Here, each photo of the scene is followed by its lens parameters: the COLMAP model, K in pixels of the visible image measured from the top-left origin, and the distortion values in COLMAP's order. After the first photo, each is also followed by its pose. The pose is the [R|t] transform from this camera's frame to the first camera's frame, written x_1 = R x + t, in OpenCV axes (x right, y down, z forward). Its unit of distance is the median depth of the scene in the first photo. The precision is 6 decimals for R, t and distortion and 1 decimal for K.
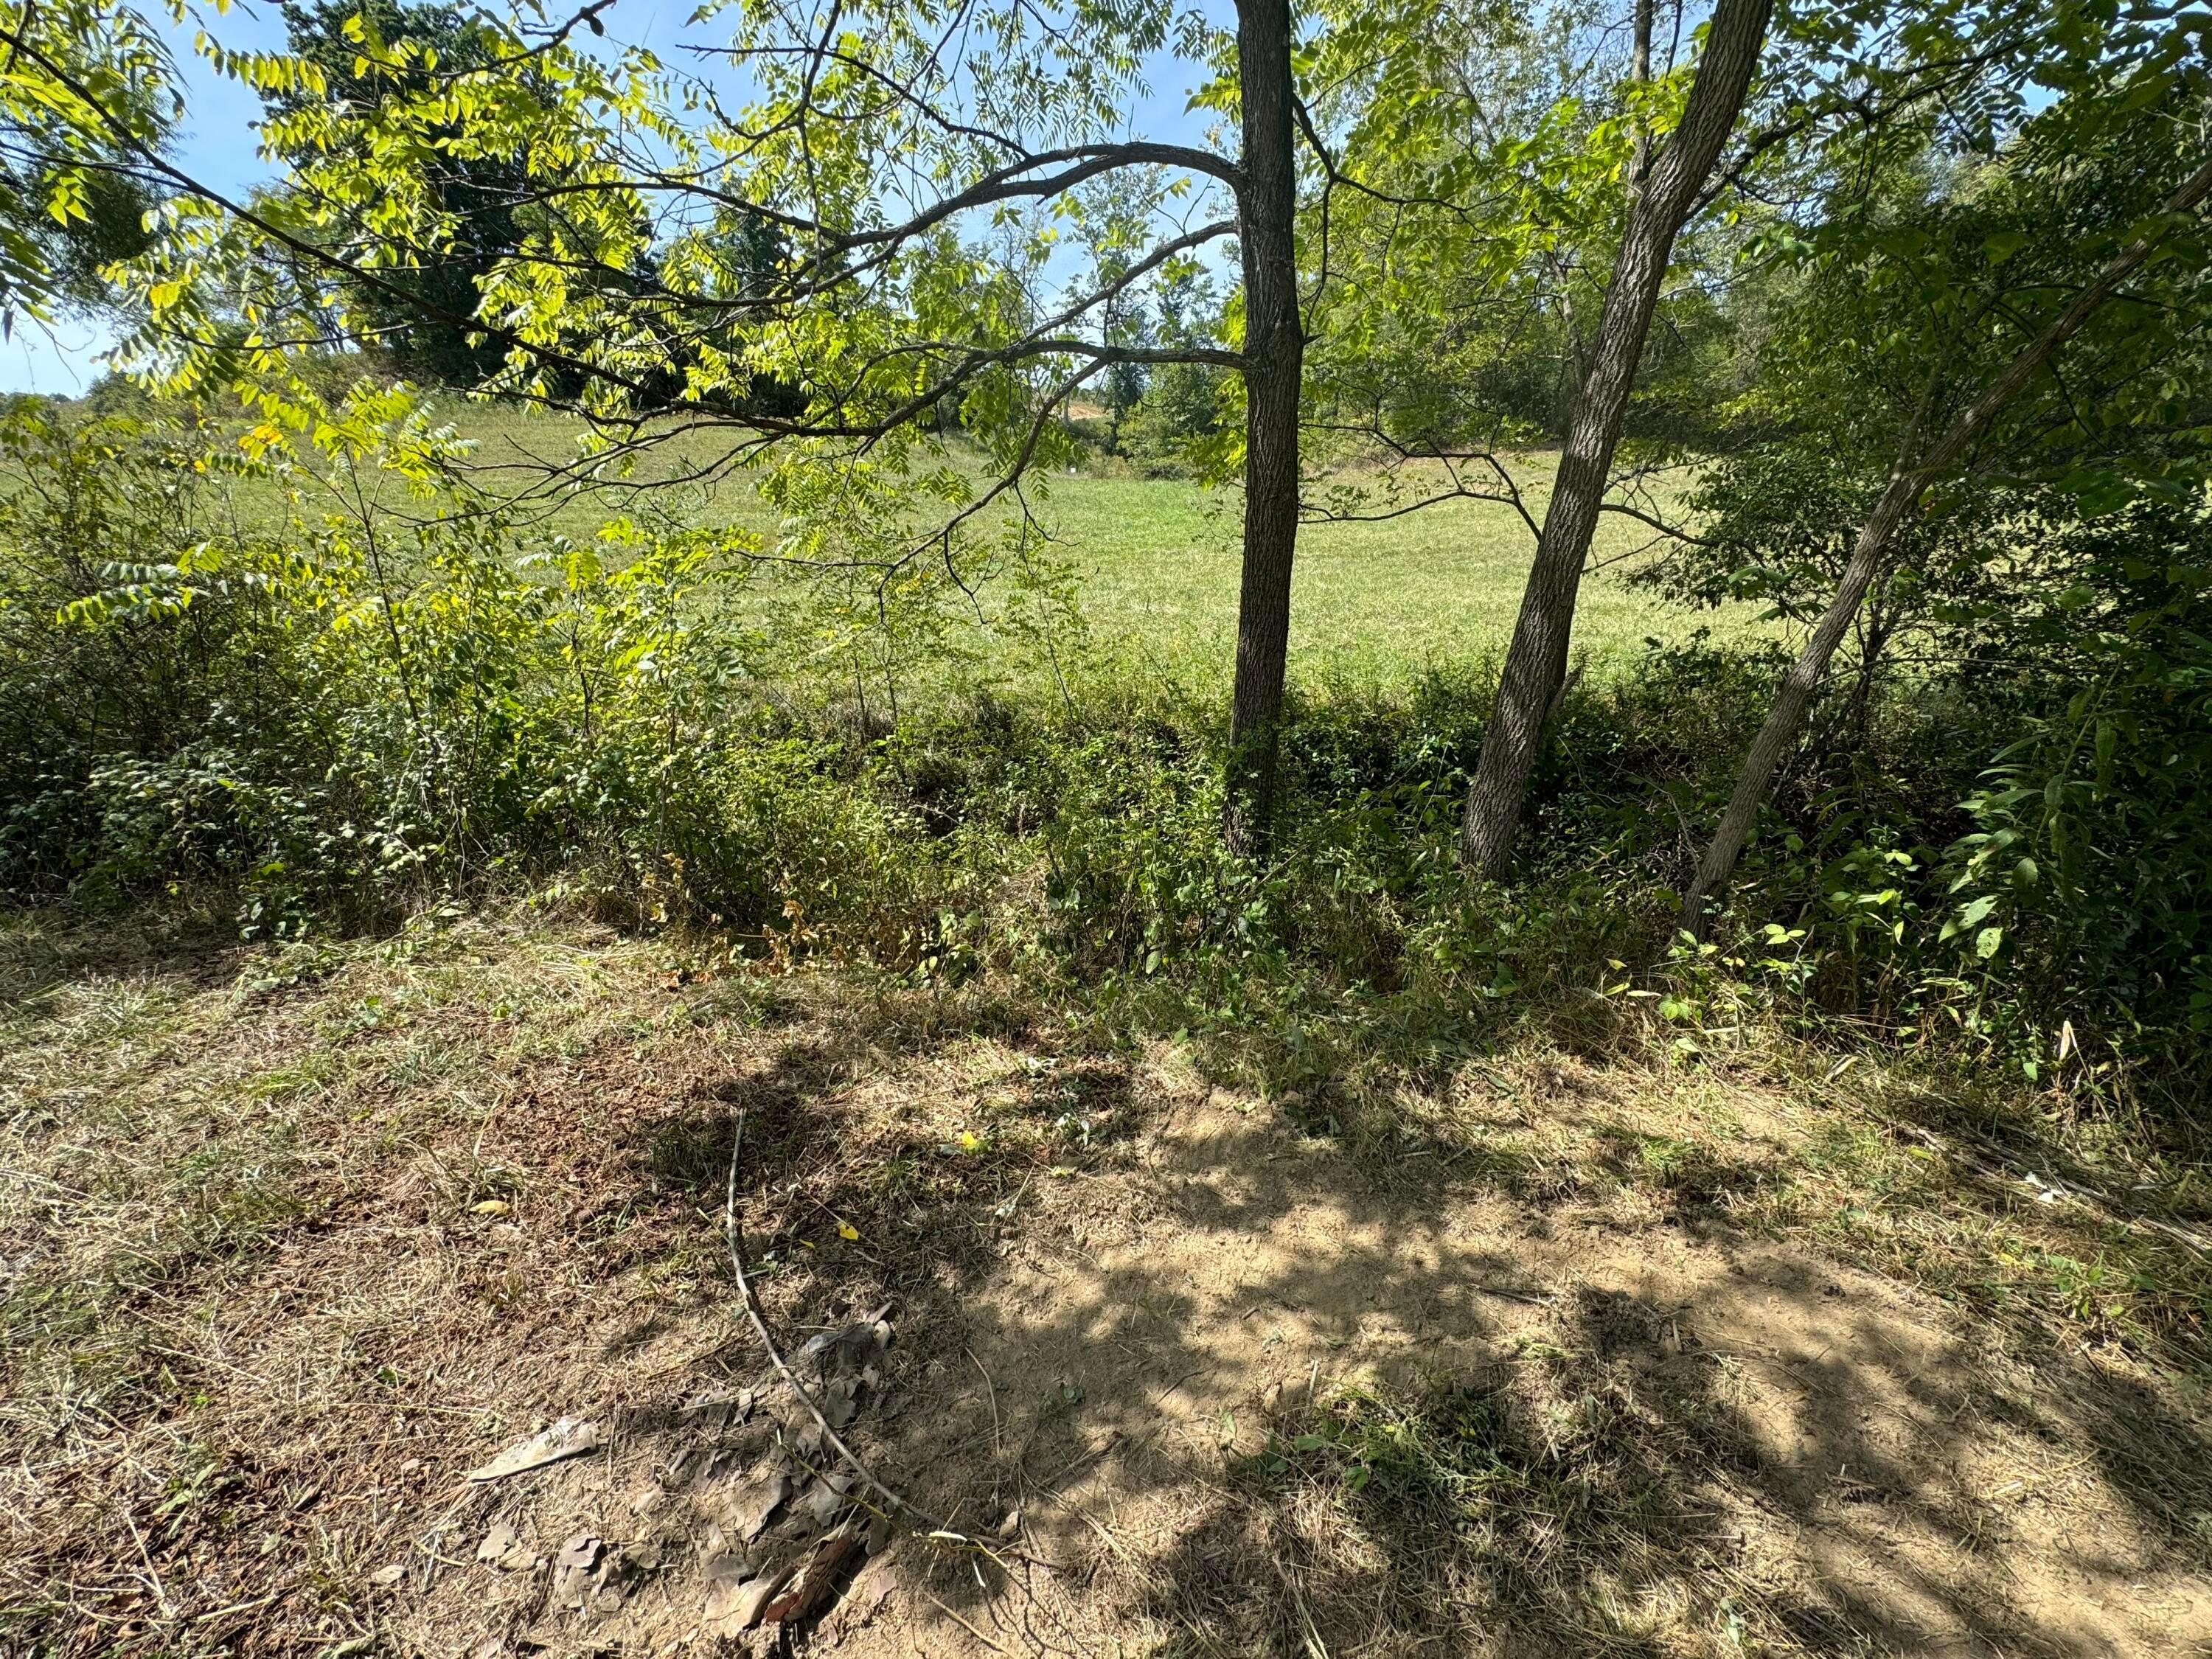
lens RADIAL K [[883.0, 0, 1101.8], [0, 883.0, 809.1], [0, 0, 1]] dist [-0.001782, 0.000522]
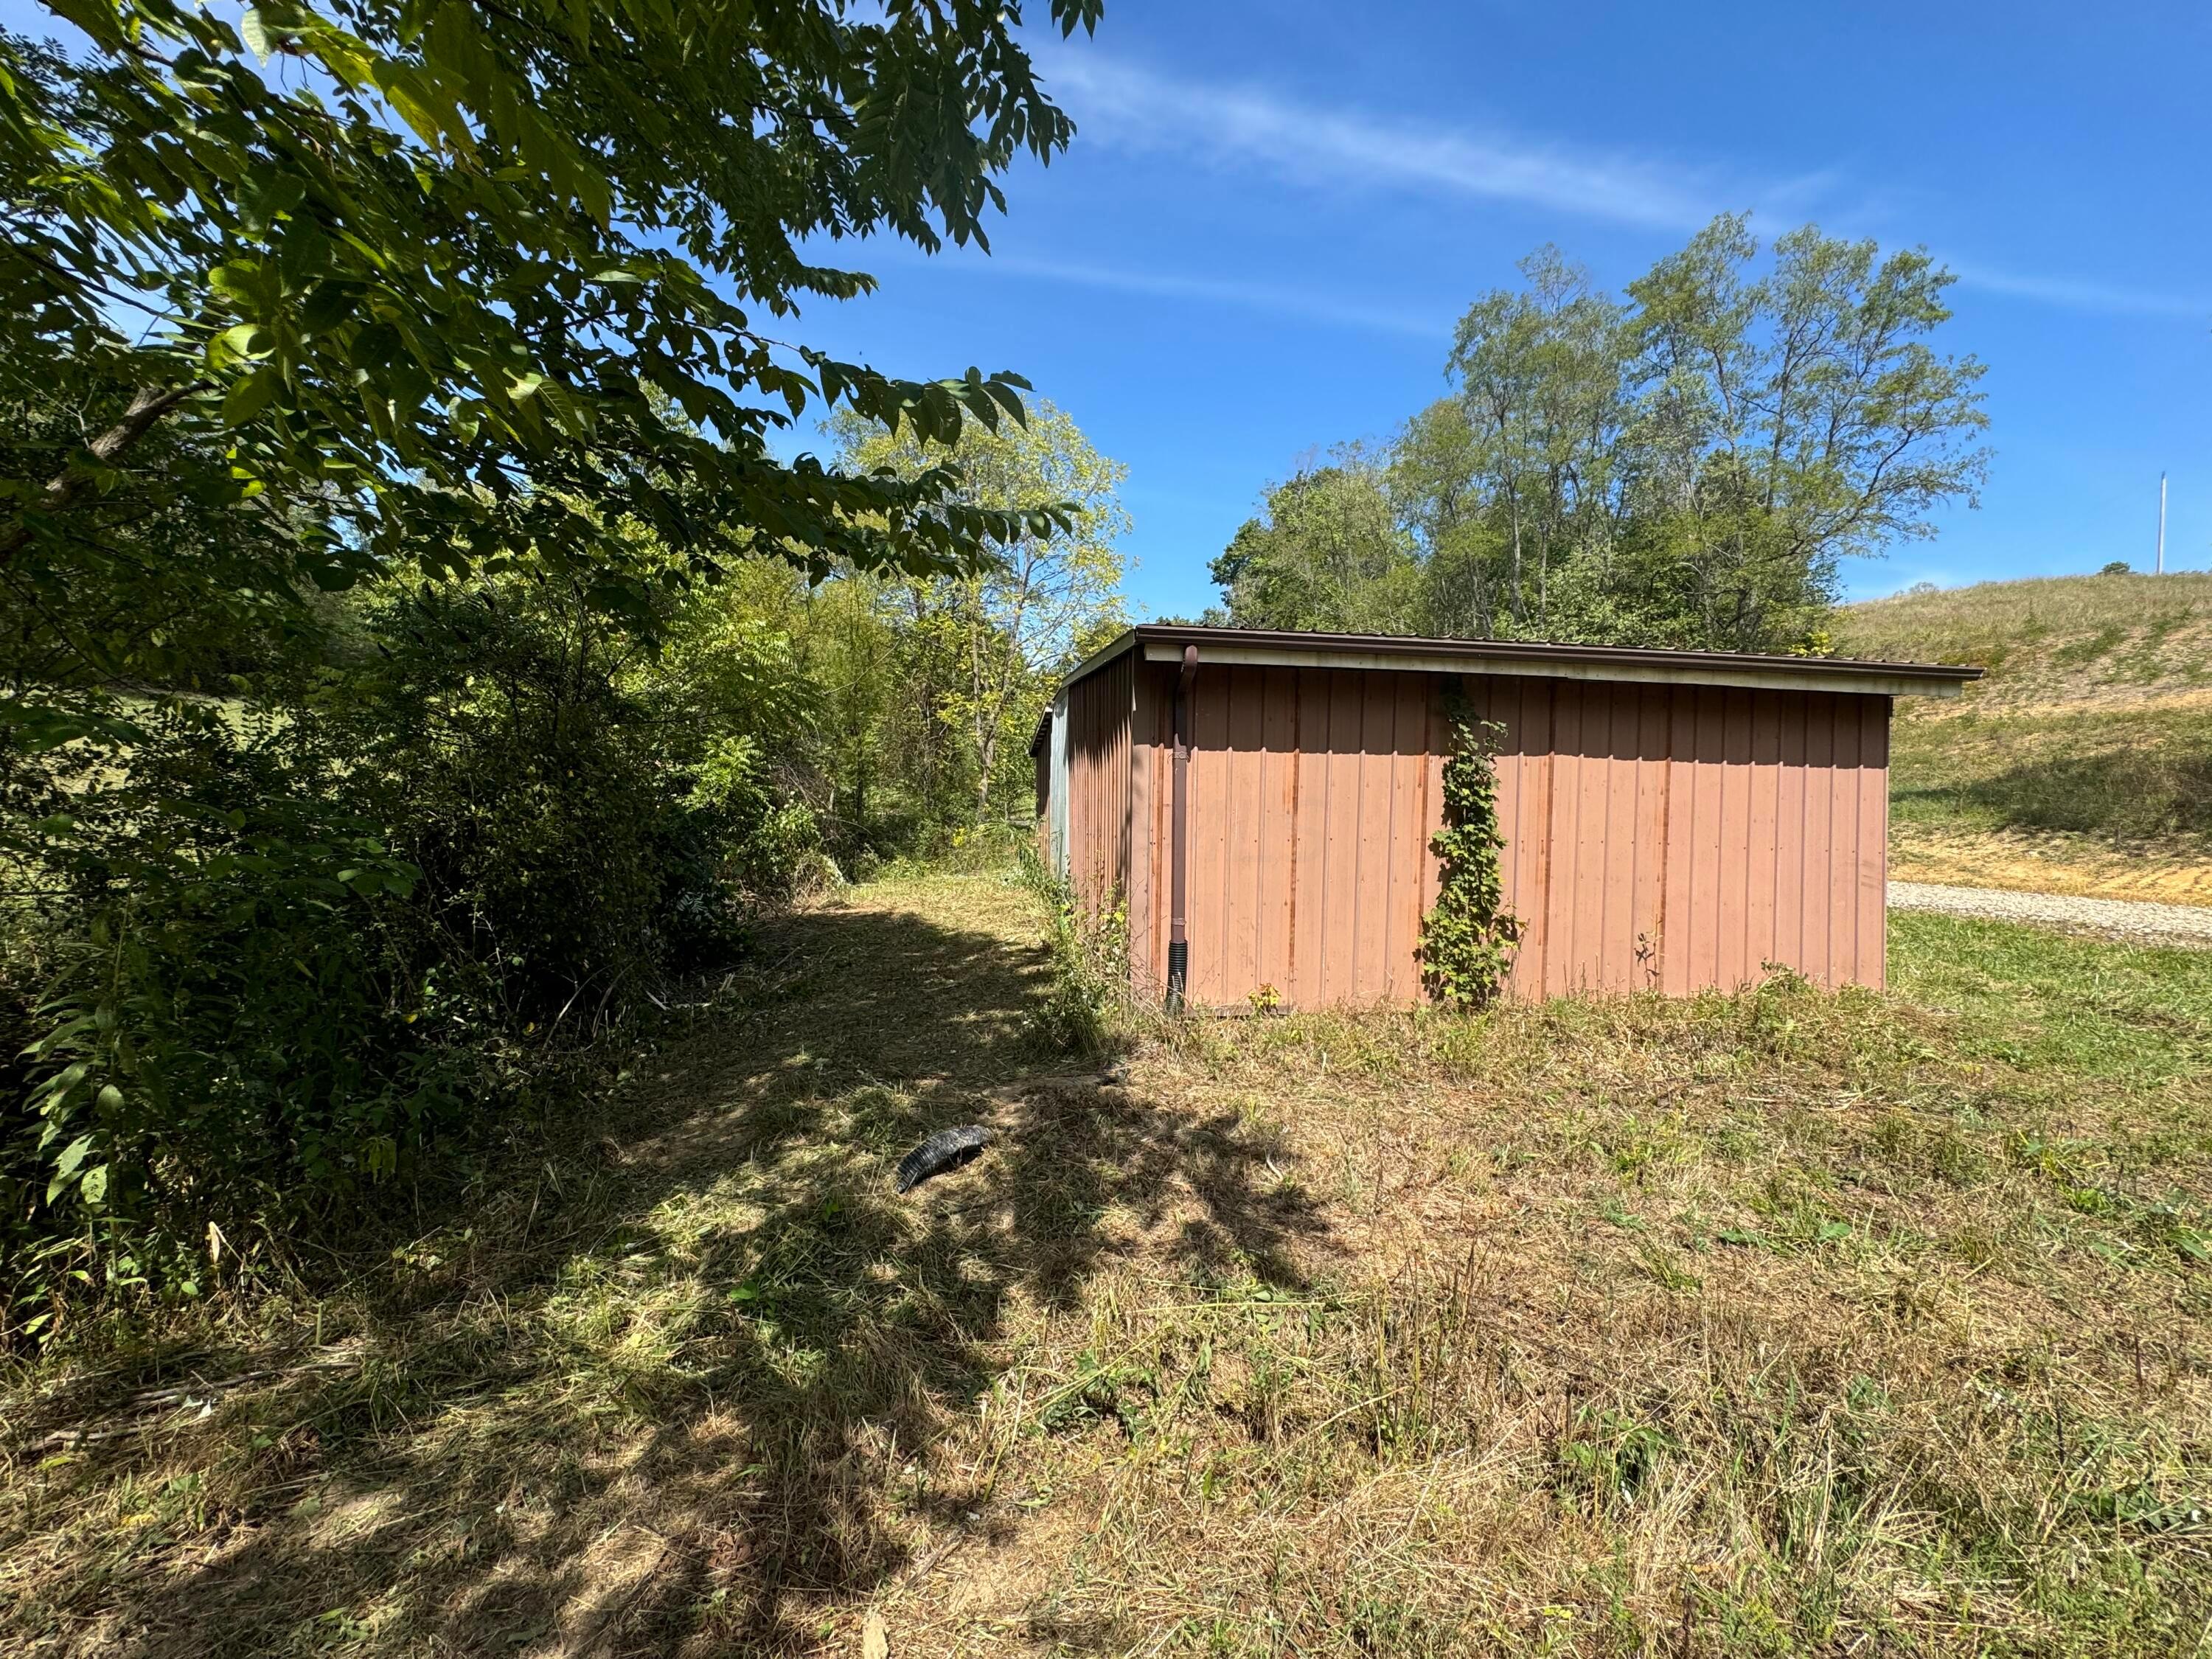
lens RADIAL K [[883.0, 0, 1104.5], [0, 883.0, 820.7], [0, 0, 1]] dist [-0.001782, 0.000522]
pose [[-0.012472, -0.033886, 0.999348, 0.075794], [0.251877, 0.967092, 0.035936, 0.013883], [-0.967679, 0.252161, -0.003527, -0.119648]]
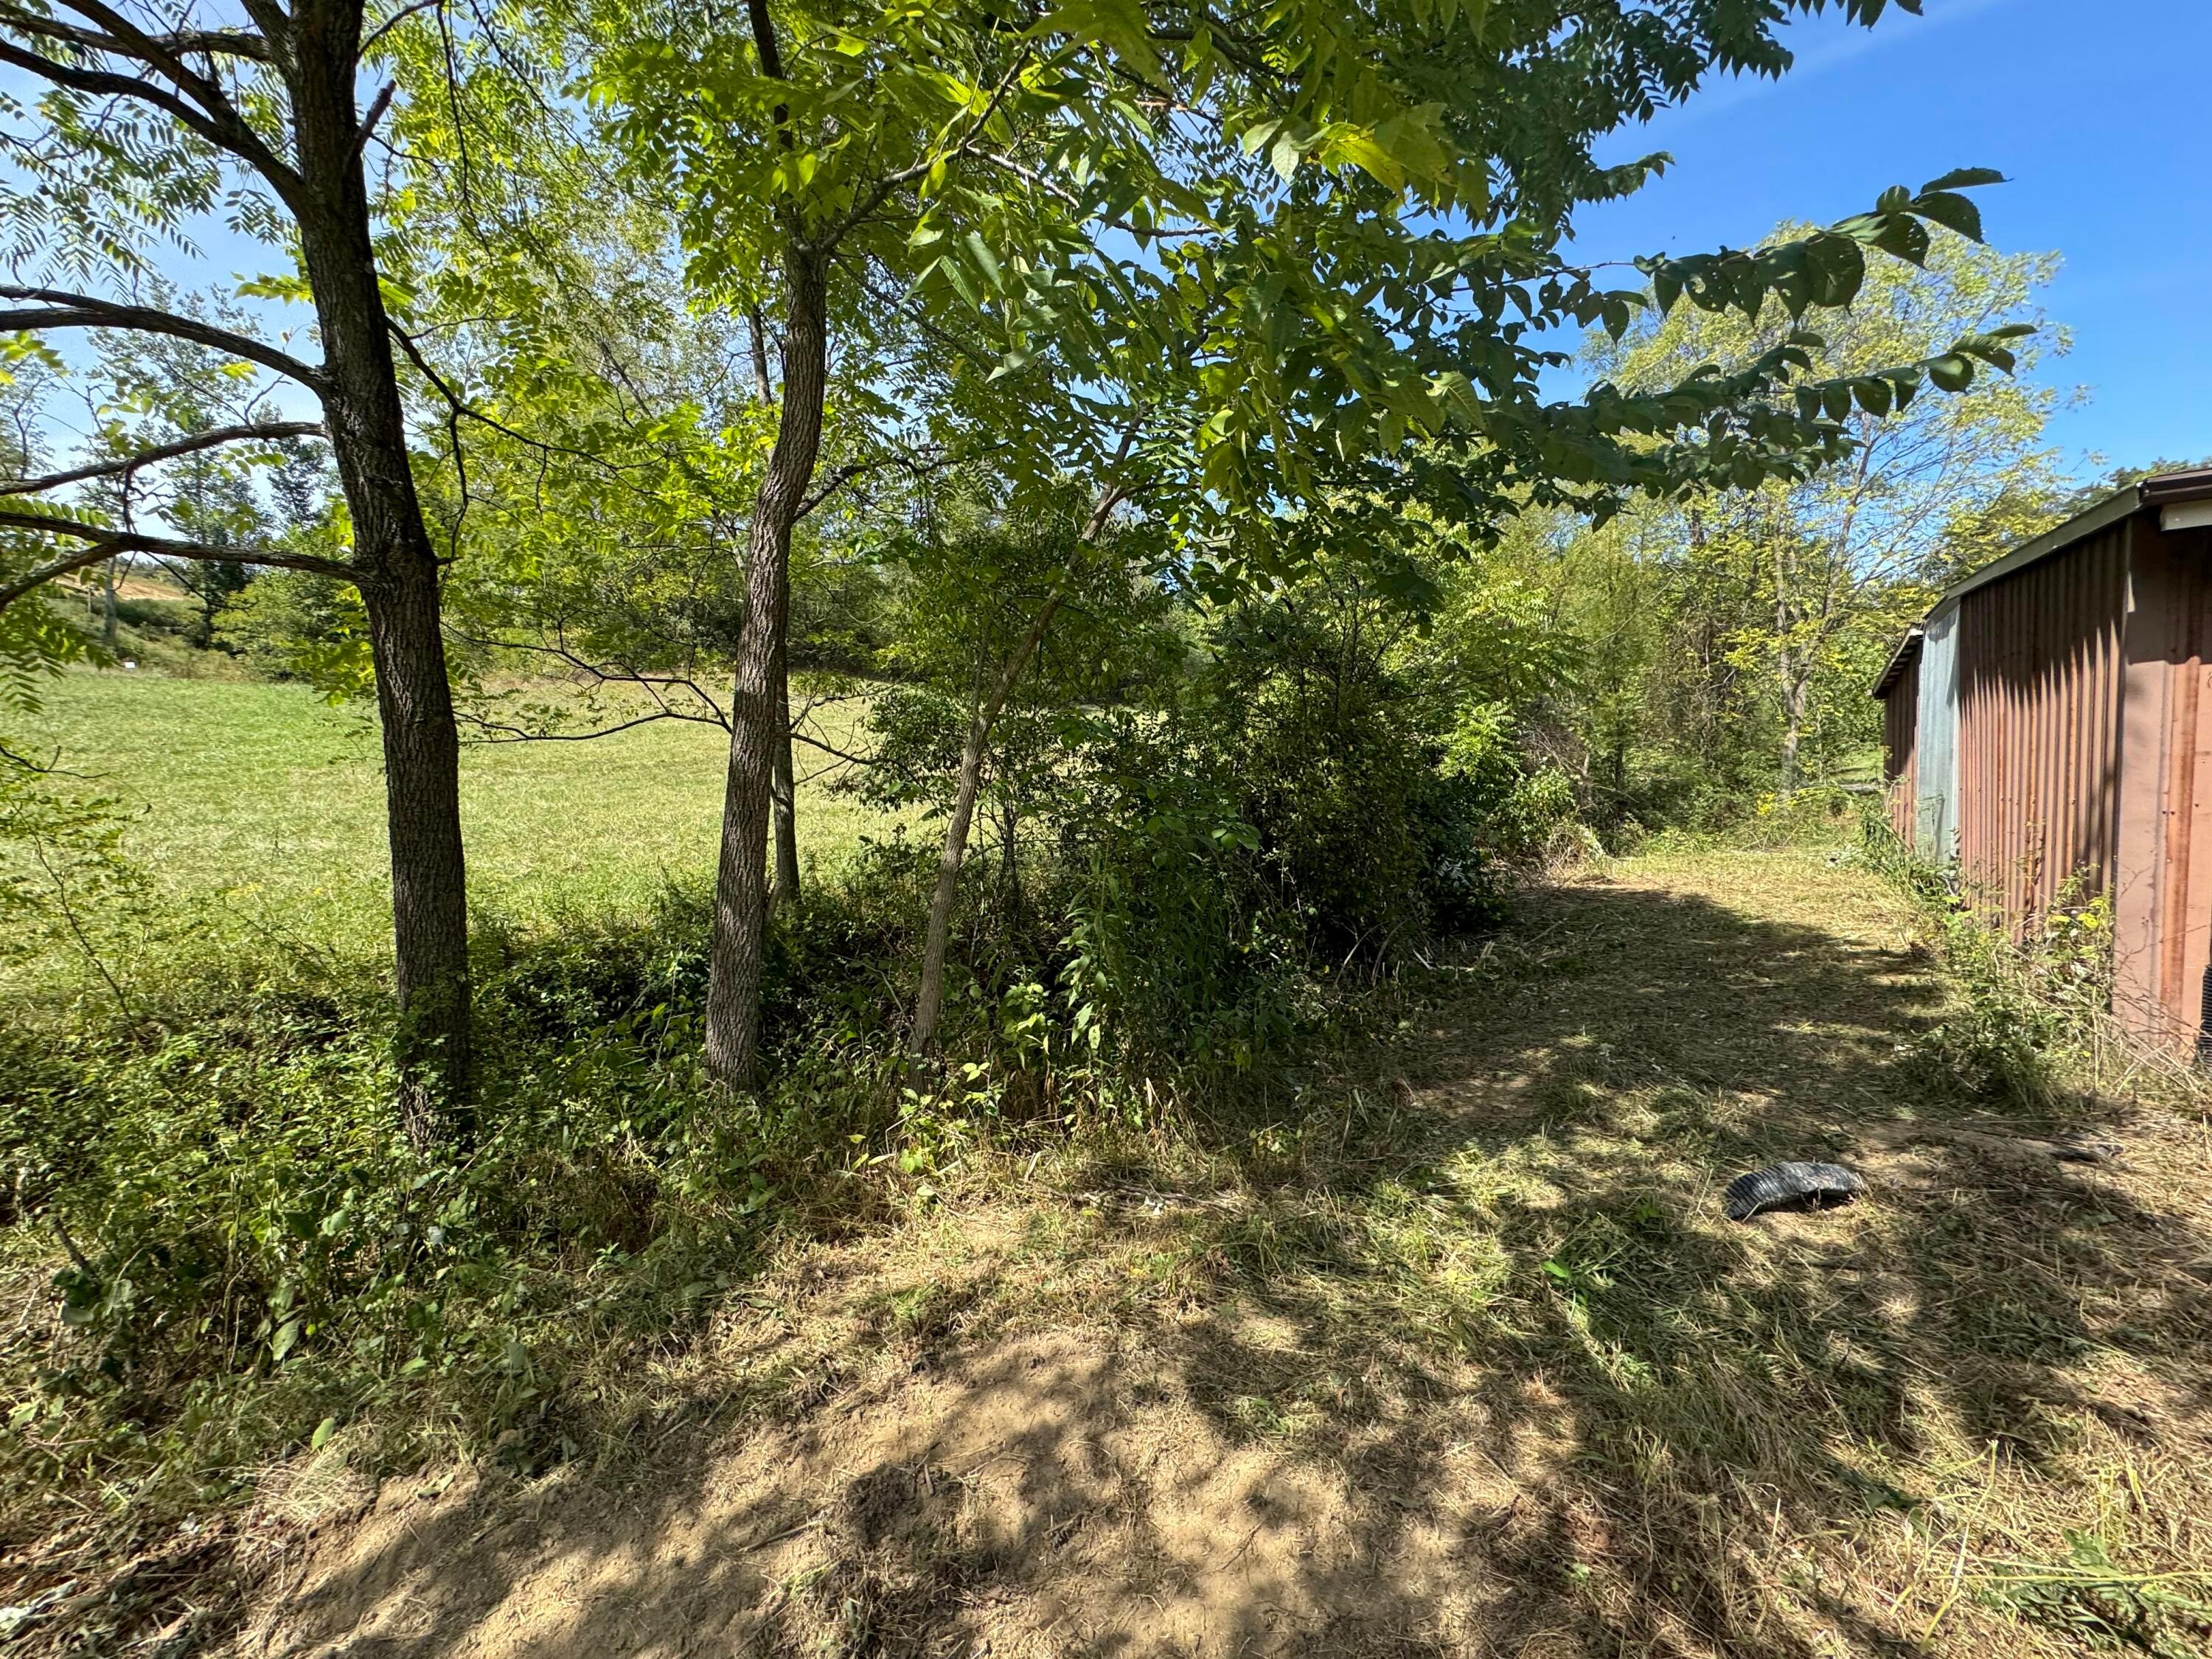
lens RADIAL K [[883.0, 0, 1099.2], [0, 883.0, 818.9], [0, 0, 1]] dist [-0.001782, 0.000522]
pose [[0.702532, -0.062897, 0.708867, 0.046303], [0.215277, 0.968201, -0.127447, -0.002407], [-0.678310, 0.242138, 0.693733, -0.050183]]
